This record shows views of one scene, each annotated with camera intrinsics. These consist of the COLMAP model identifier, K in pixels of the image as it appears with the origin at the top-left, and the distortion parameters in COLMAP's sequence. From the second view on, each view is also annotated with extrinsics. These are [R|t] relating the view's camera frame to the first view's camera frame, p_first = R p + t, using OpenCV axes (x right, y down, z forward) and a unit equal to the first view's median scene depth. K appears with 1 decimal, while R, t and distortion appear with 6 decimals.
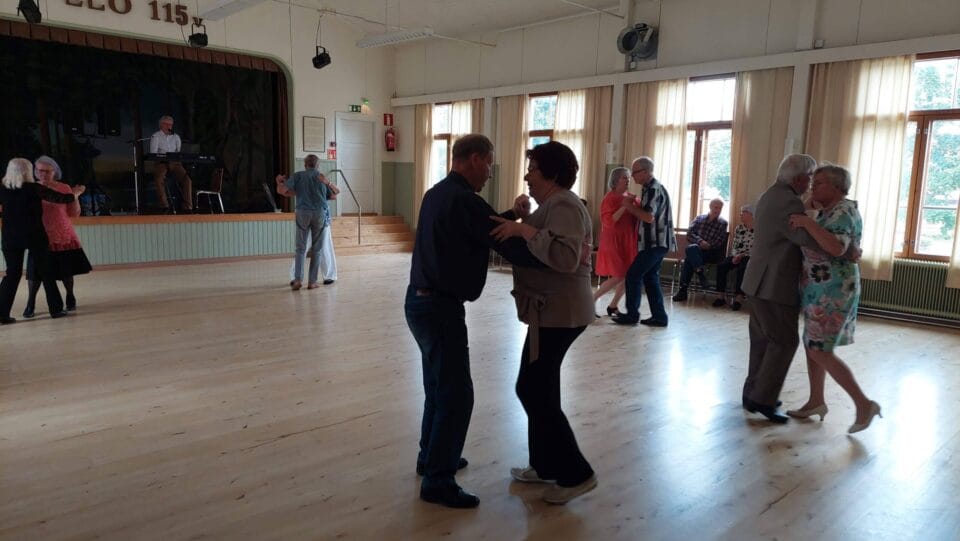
lens RADIAL K [[659.3, 0, 489.0], [0, 659.3, 270.3], [0, 0, 1]] dist [0.068140, -0.065704]
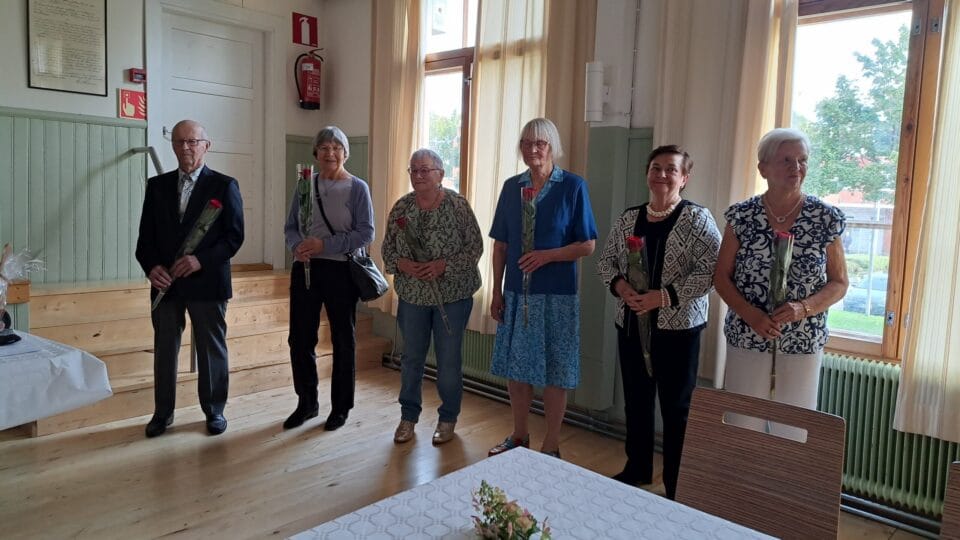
lens RADIAL K [[682.0, 0, 478.5], [0, 682.0, 254.8], [0, 0, 1]] dist [0.090780, -0.108677]
pose [[0.999122, 0.005241, 0.041576, -0.061646], [-0.003178, 0.998768, -0.049521, -0.069444], [-0.041784, 0.049345, 0.997907, 0.562976]]
